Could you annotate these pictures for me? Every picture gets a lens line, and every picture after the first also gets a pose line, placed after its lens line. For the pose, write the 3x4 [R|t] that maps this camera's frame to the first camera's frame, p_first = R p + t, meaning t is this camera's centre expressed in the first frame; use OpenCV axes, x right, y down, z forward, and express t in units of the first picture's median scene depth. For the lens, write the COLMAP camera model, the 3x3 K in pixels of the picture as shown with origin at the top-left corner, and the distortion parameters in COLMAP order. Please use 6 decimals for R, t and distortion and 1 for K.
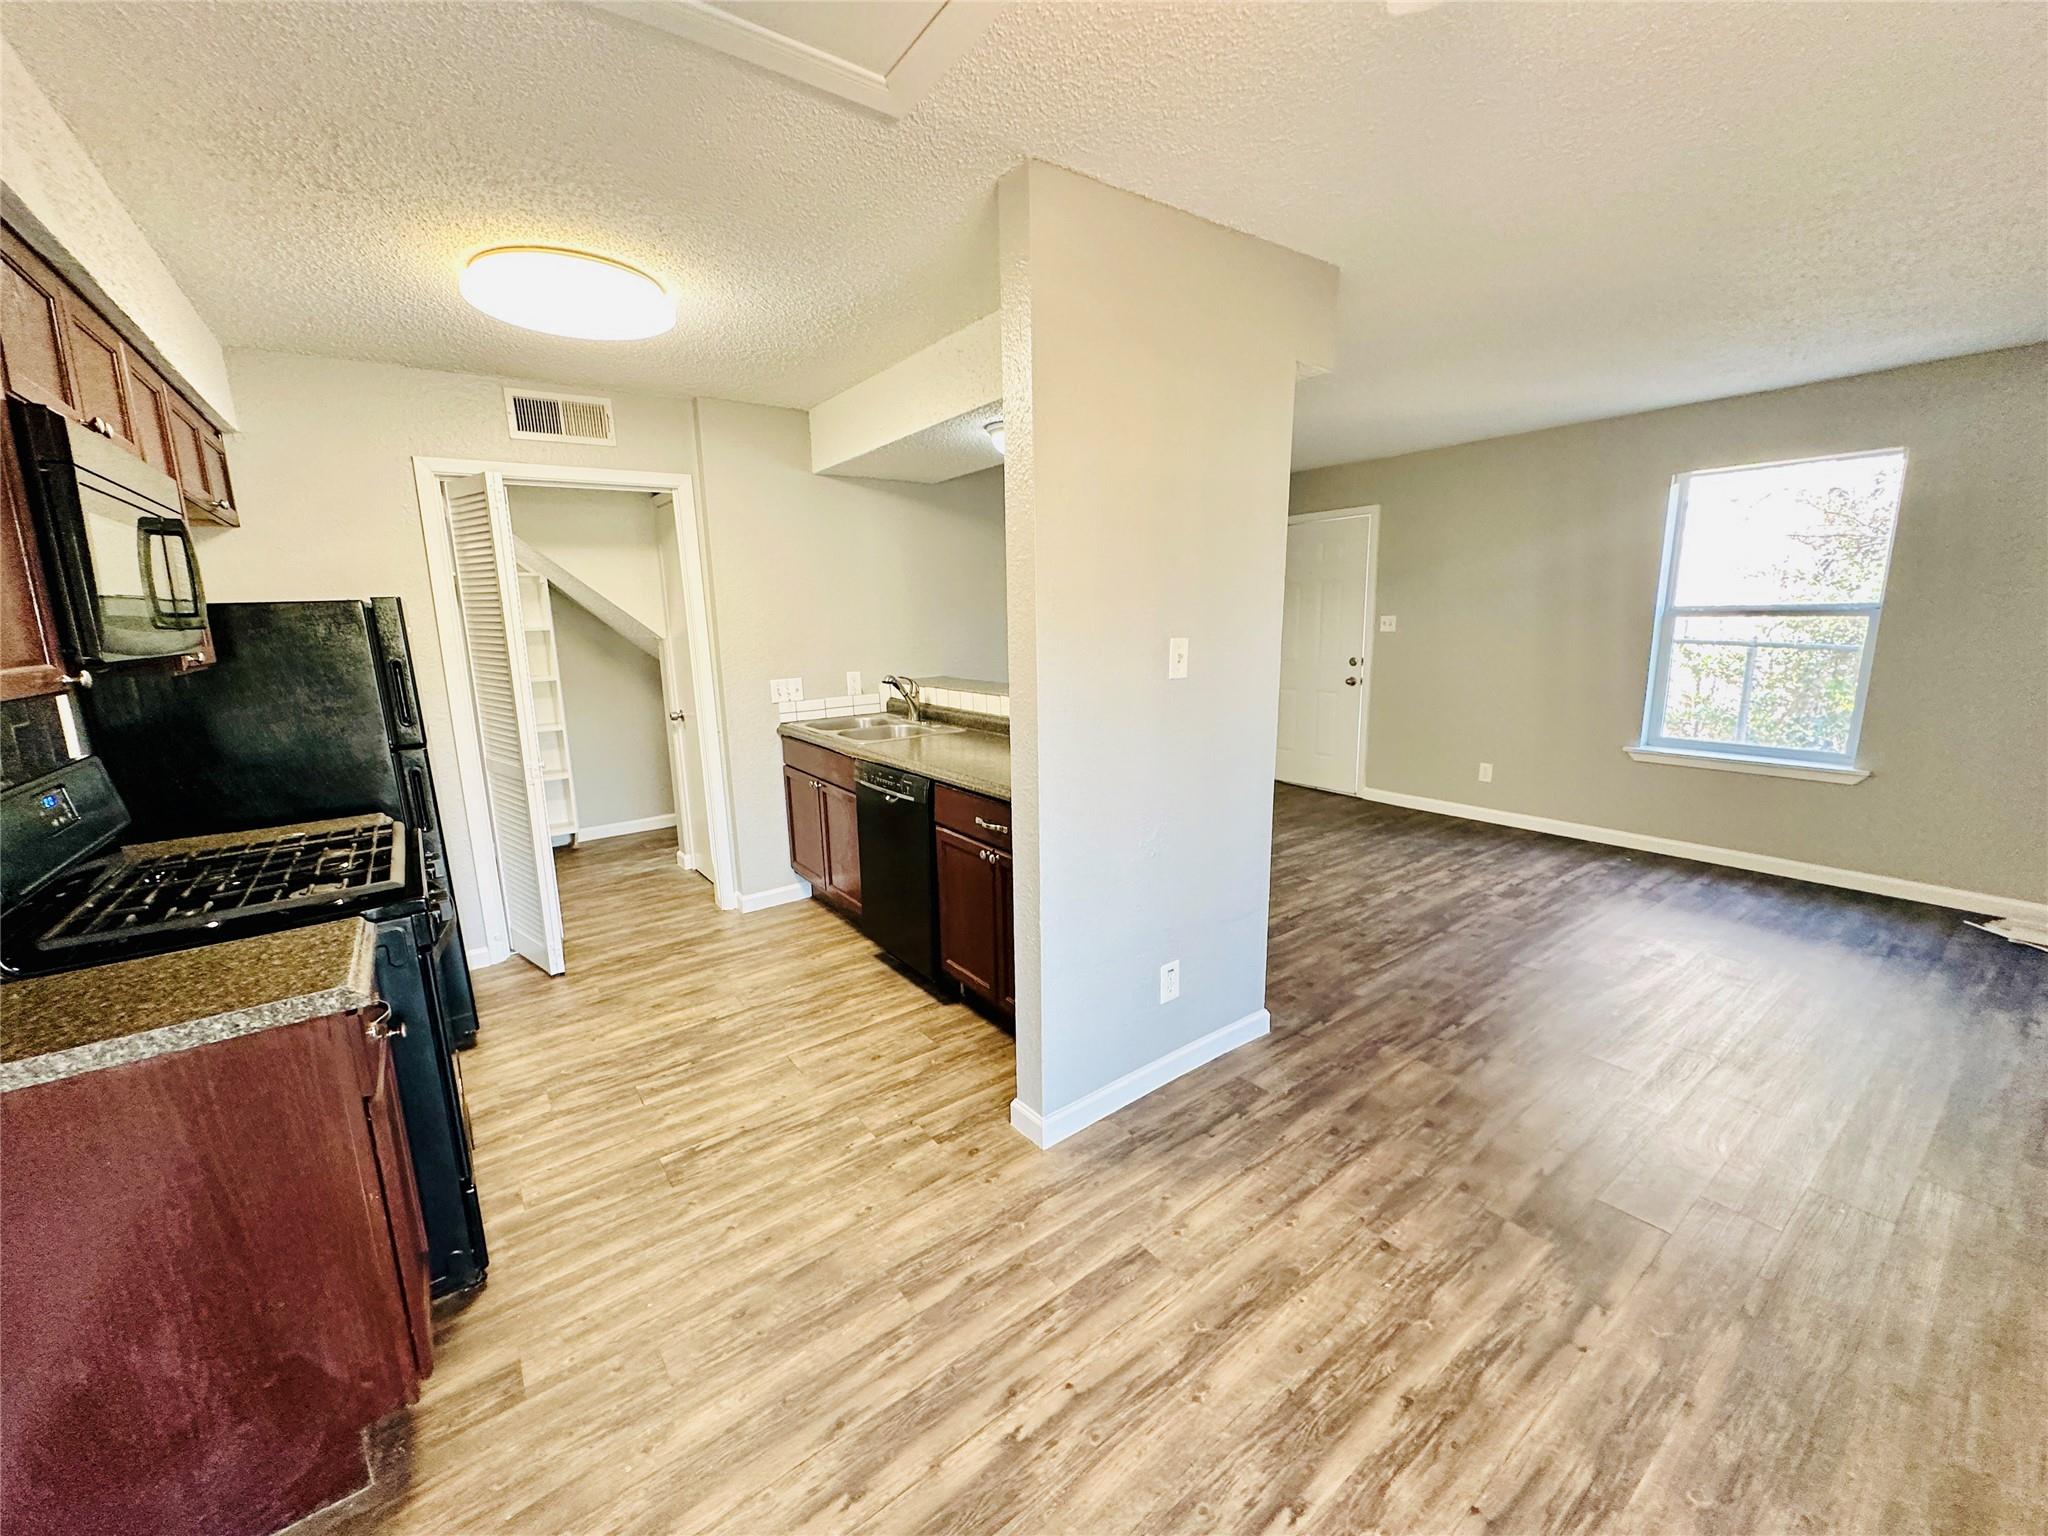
lens RADIAL K [[816.3, 0, 1017.8], [0, 816.3, 771.1], [0, 0, 1]] dist [-0.002176, 0.000073]
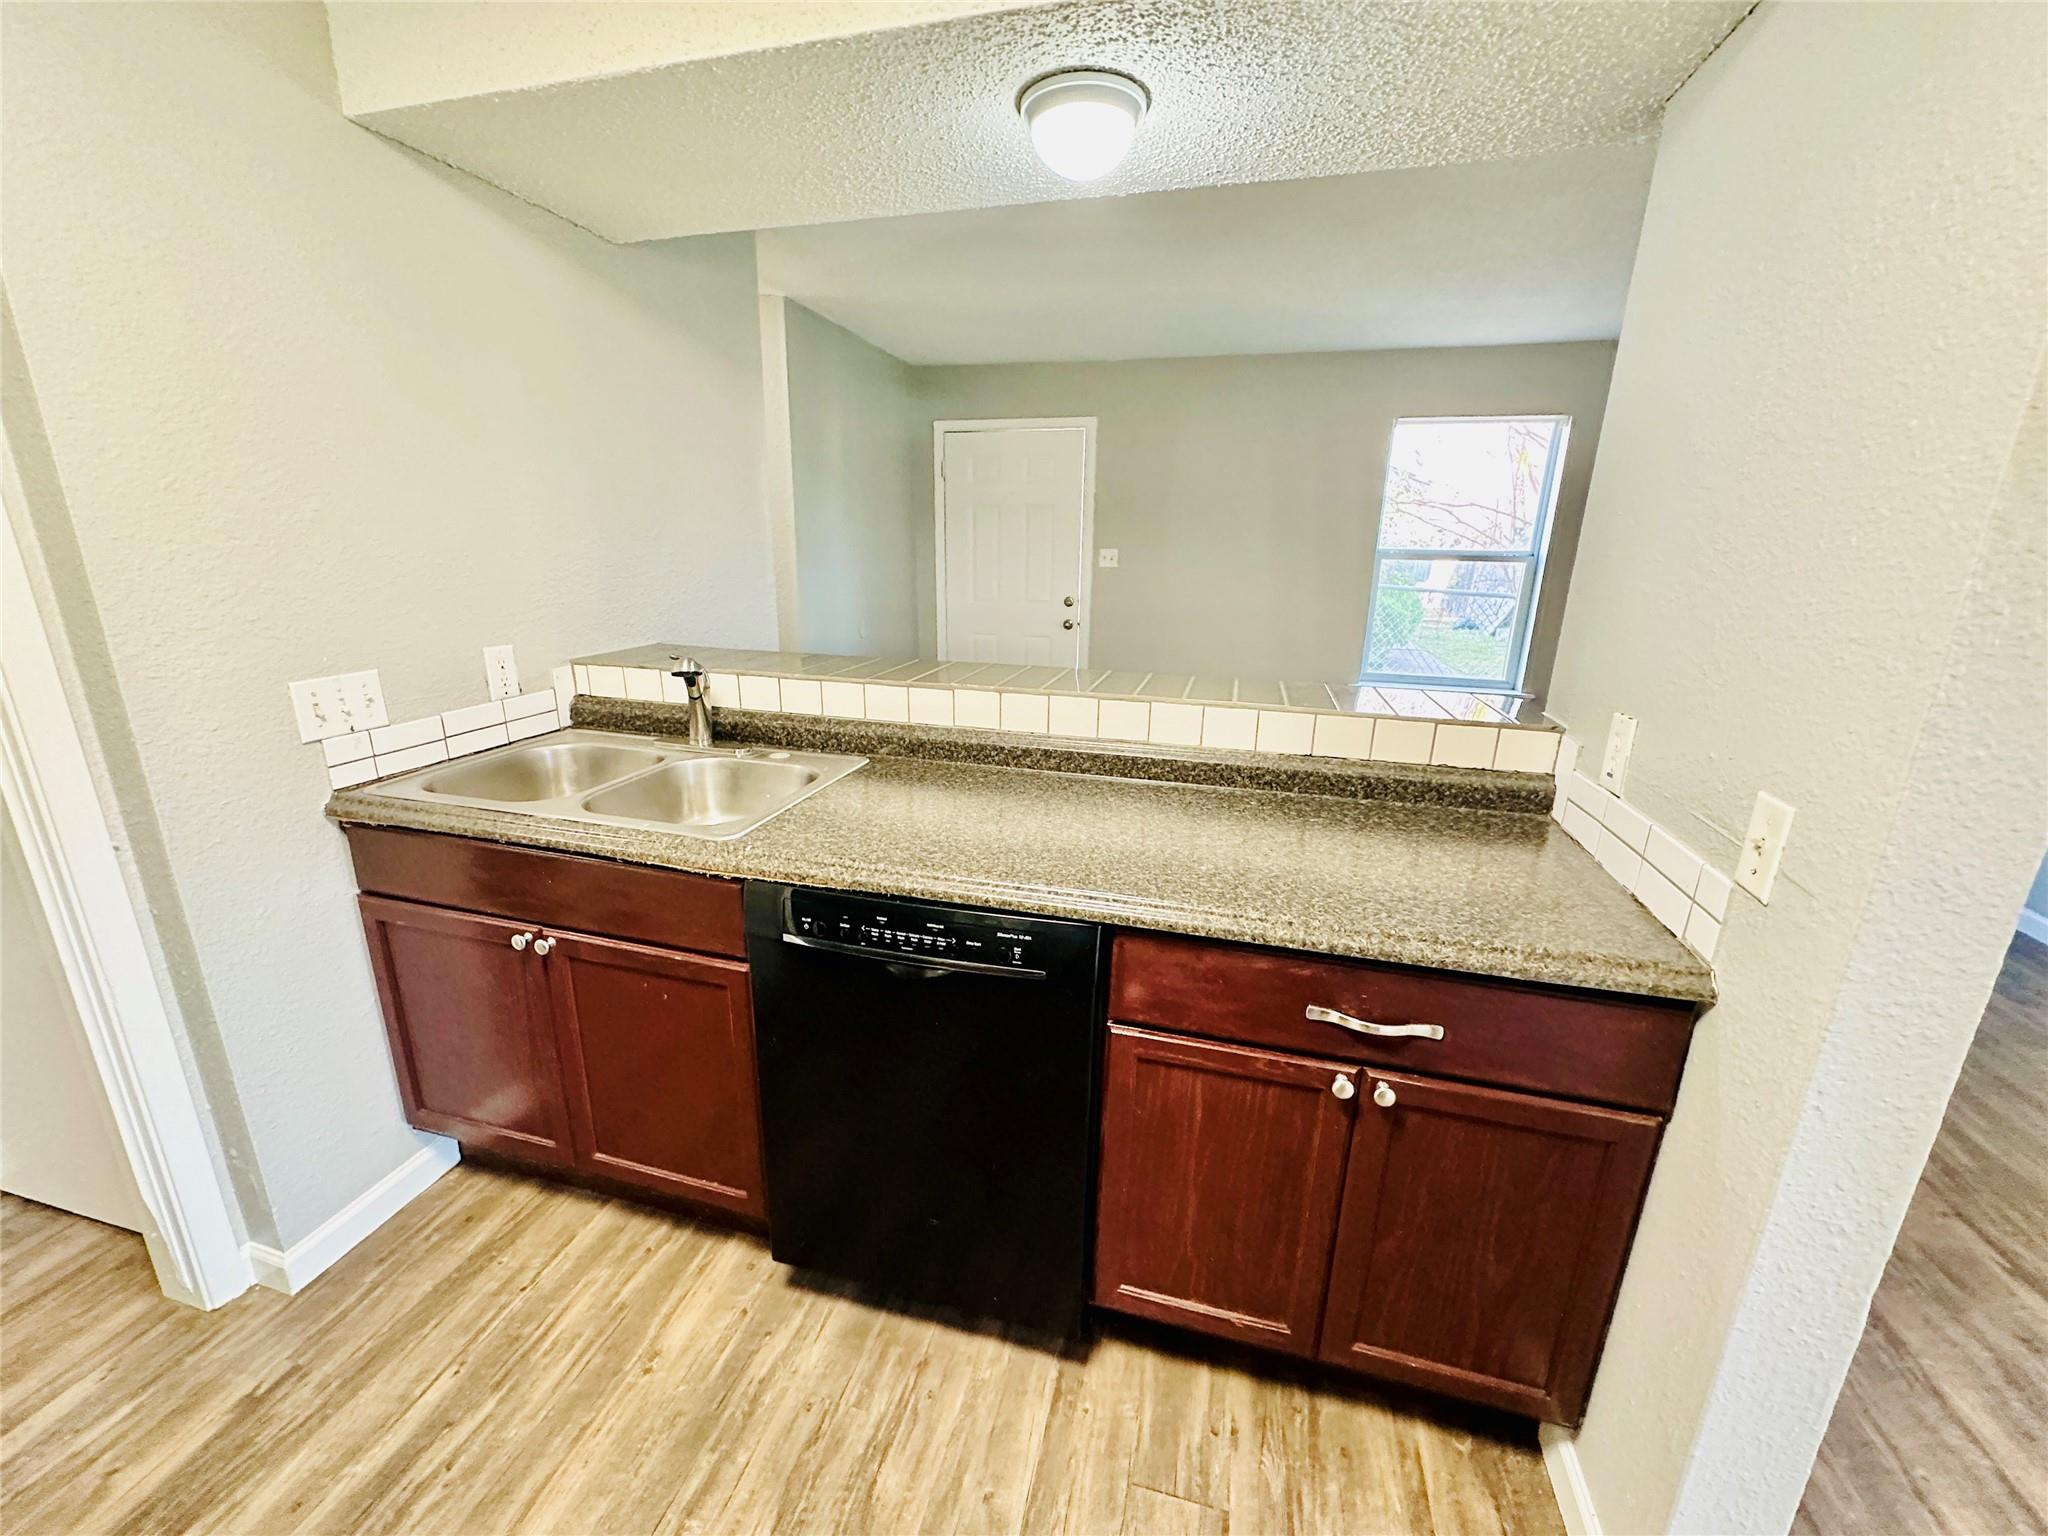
lens RADIAL K [[816.3, 0, 1017.8], [0, 816.3, 771.1], [0, 0, 1]] dist [-0.002176, 0.000073]
pose [[0.781057, -0.136408, 0.609379, -0.274235], [0.085828, 0.990039, 0.111610, -0.083902], [-0.618534, -0.034872, 0.784984, 0.505178]]
